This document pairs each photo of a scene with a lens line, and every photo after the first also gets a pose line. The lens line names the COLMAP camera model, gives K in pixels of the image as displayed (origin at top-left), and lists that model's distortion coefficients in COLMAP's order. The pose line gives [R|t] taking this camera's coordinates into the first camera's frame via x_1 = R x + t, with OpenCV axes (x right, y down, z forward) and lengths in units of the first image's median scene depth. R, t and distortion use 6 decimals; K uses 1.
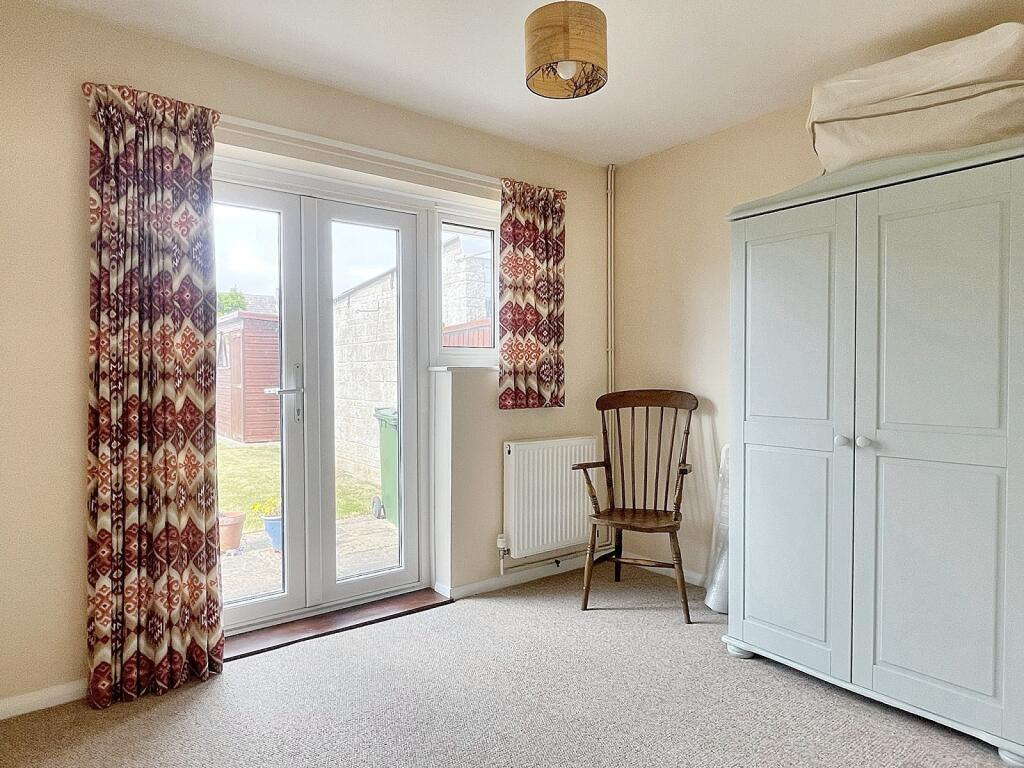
lens RADIAL K [[622.6, 0, 512.0], [0, 622.6, 384.0], [0, 0, 1]] dist [0.004468, 0.002708]
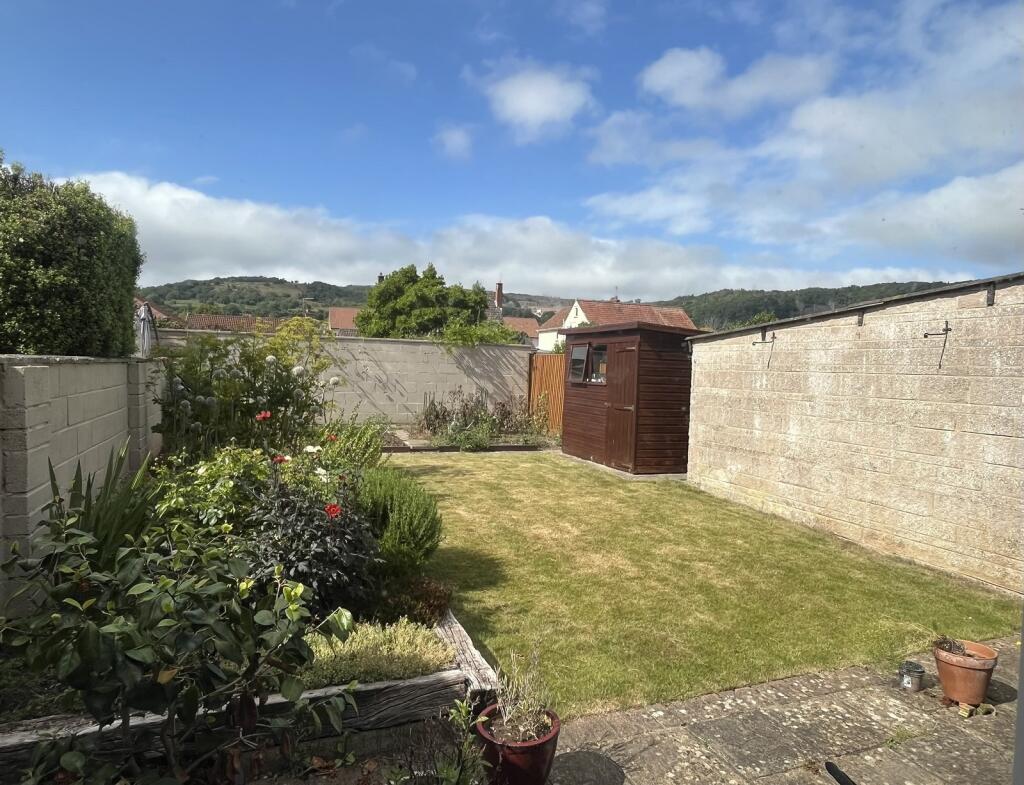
lens RADIAL K [[657.9, 0, 522.3], [0, 657.9, 396.2], [0, 0, 1]] dist [0.000696, -0.003439]
pose [[0.963077, 0.047219, -0.265053, -0.342811], [-0.042165, 0.998805, 0.024730, -0.029059], [0.265903, -0.012641, 0.963917, 0.079940]]
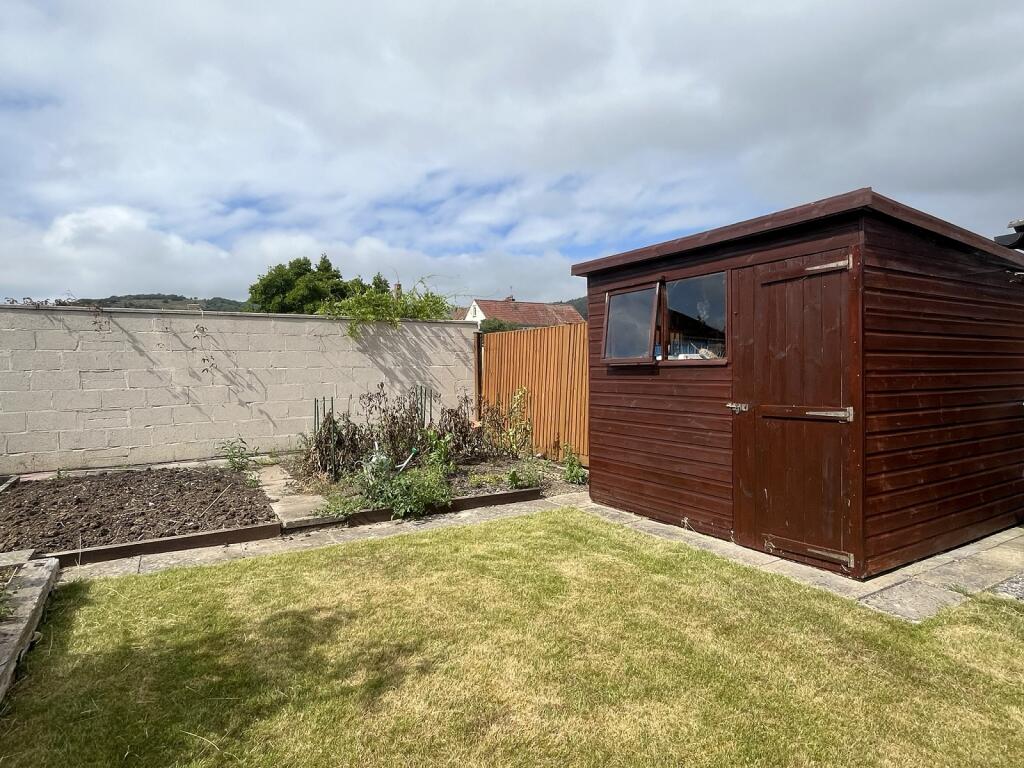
lens RADIAL K [[574.7, 0, 514.5], [0, 574.7, 383.8], [0, 0, 1]] dist [-0.001251, -0.001934]
pose [[0.994972, -0.005980, -0.099976, -0.588829], [0.006706, 0.999953, 0.006936, -0.016364], [0.099930, -0.007572, 0.994966, 0.668619]]
